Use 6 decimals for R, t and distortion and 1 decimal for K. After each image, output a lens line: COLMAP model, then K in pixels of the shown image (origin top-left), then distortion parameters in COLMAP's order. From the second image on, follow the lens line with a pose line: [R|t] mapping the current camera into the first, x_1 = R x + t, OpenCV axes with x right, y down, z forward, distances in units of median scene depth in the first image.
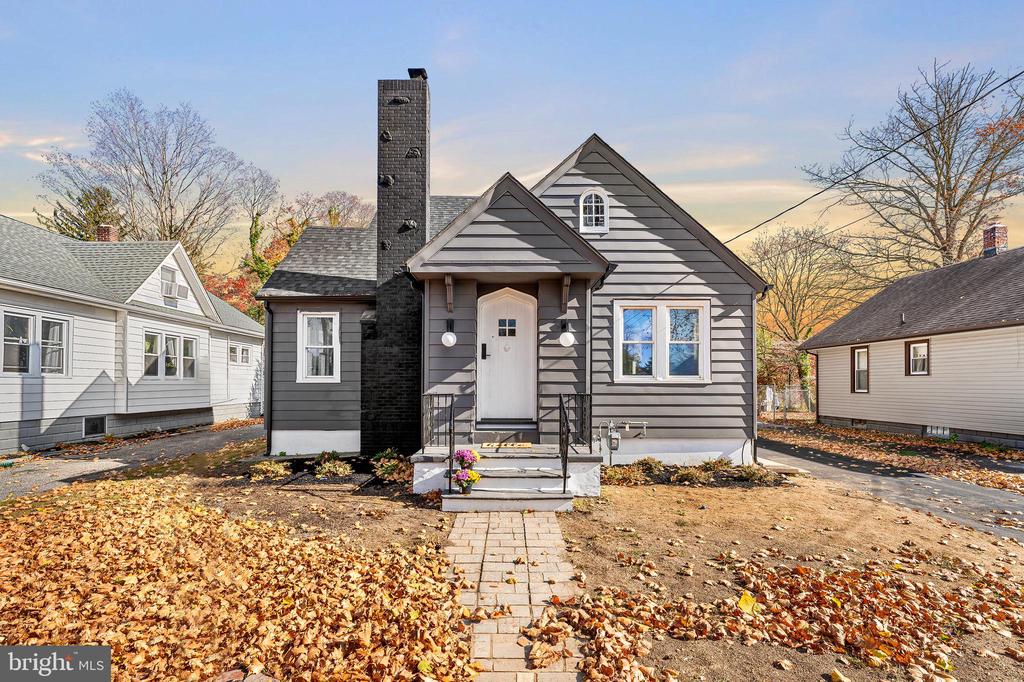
lens RADIAL K [[454.5, 0, 510.4], [0, 454.5, 381.3], [0, 0, 1]] dist [-0.000412, -0.000084]
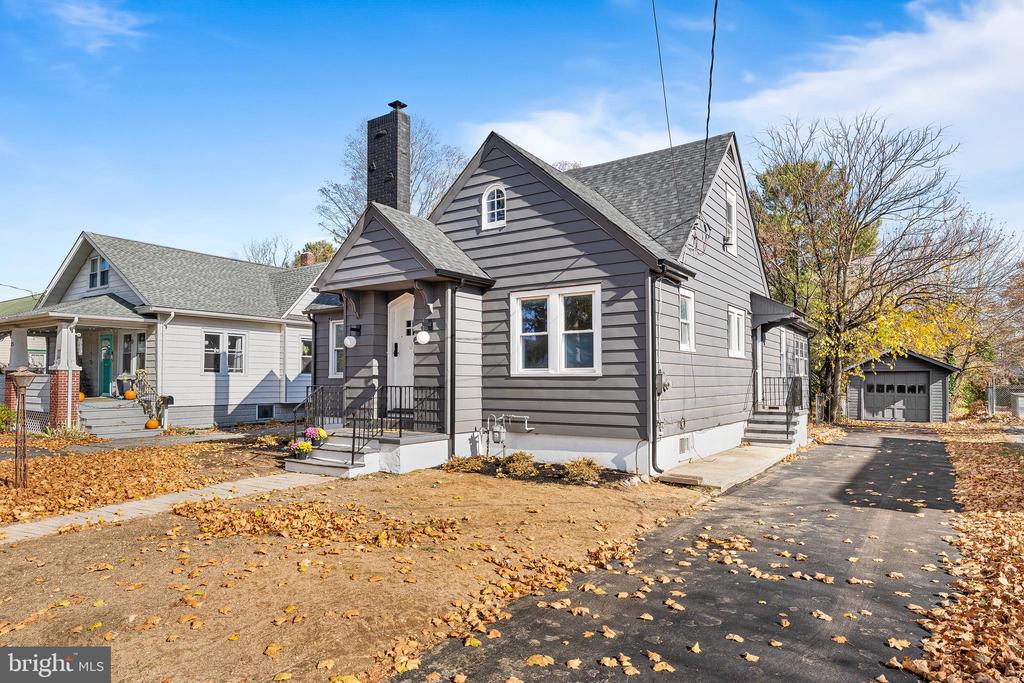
lens RADIAL K [[606.0, 0, 512.5], [0, 606.0, 366.5], [0, 0, 1]] dist [0.000253, 0.000090]
pose [[0.825238, -0.016942, -0.564531, 0.967434], [0.006861, 0.999777, -0.019974, 0.008509], [0.564743, 0.012610, 0.825170, -0.085704]]
